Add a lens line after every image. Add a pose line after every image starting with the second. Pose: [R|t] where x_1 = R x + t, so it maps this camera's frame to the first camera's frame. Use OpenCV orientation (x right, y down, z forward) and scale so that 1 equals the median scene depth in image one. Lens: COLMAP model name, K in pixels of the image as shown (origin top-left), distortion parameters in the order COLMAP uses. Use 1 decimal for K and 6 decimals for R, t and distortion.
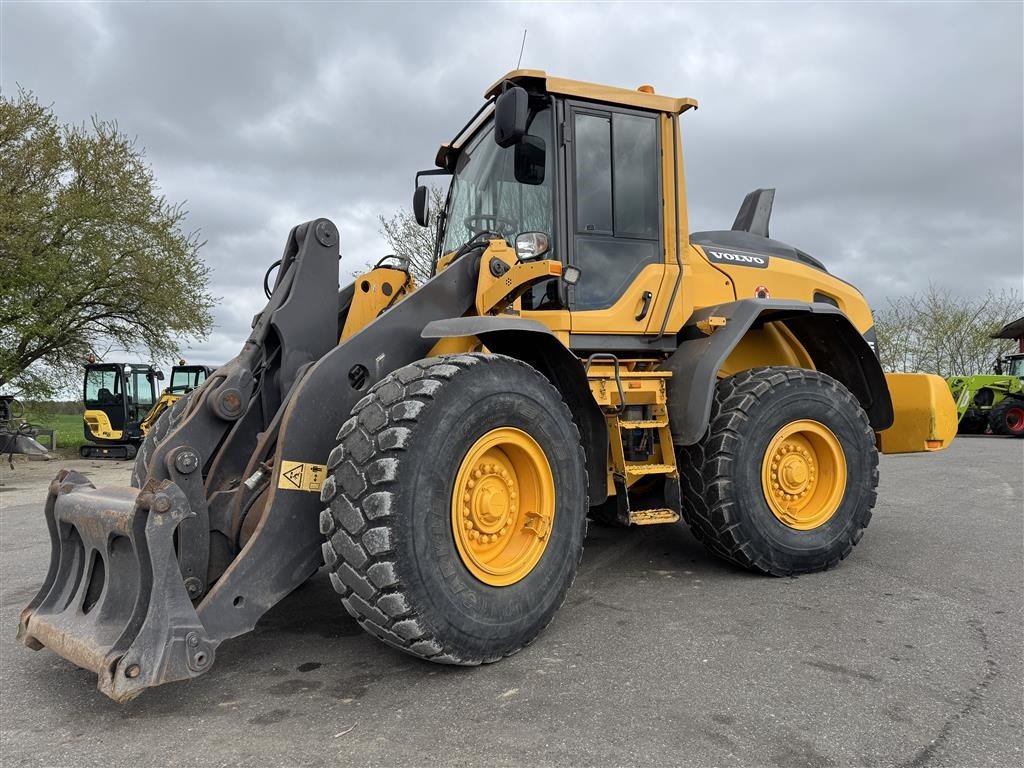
lens RADIAL K [[709.6, 0, 513.9], [0, 709.6, 400.2], [0, 0, 1]] dist [0.048288, -0.060829]
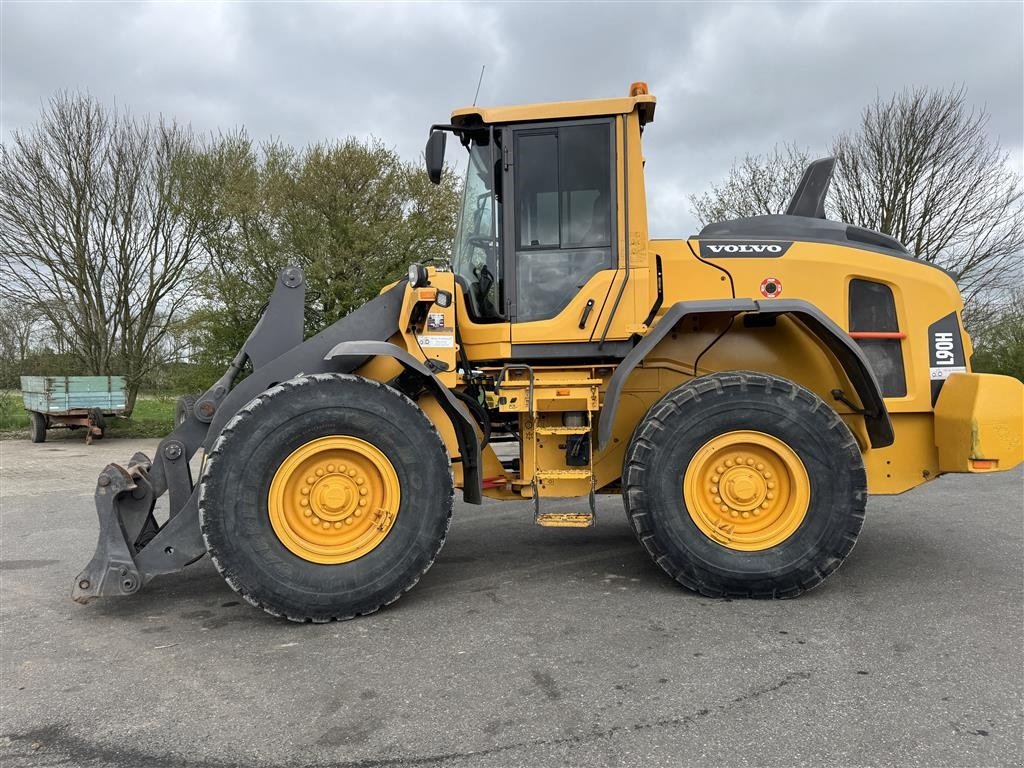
lens RADIAL K [[715.9, 0, 517.1], [0, 715.9, 392.0], [0, 0, 1]] dist [0.083040, -0.126017]
pose [[0.866138, 0.008278, -0.499737, 0.803907], [0.004880, 0.999675, 0.025017, -0.061219], [0.499782, -0.024107, 0.865816, 0.071492]]
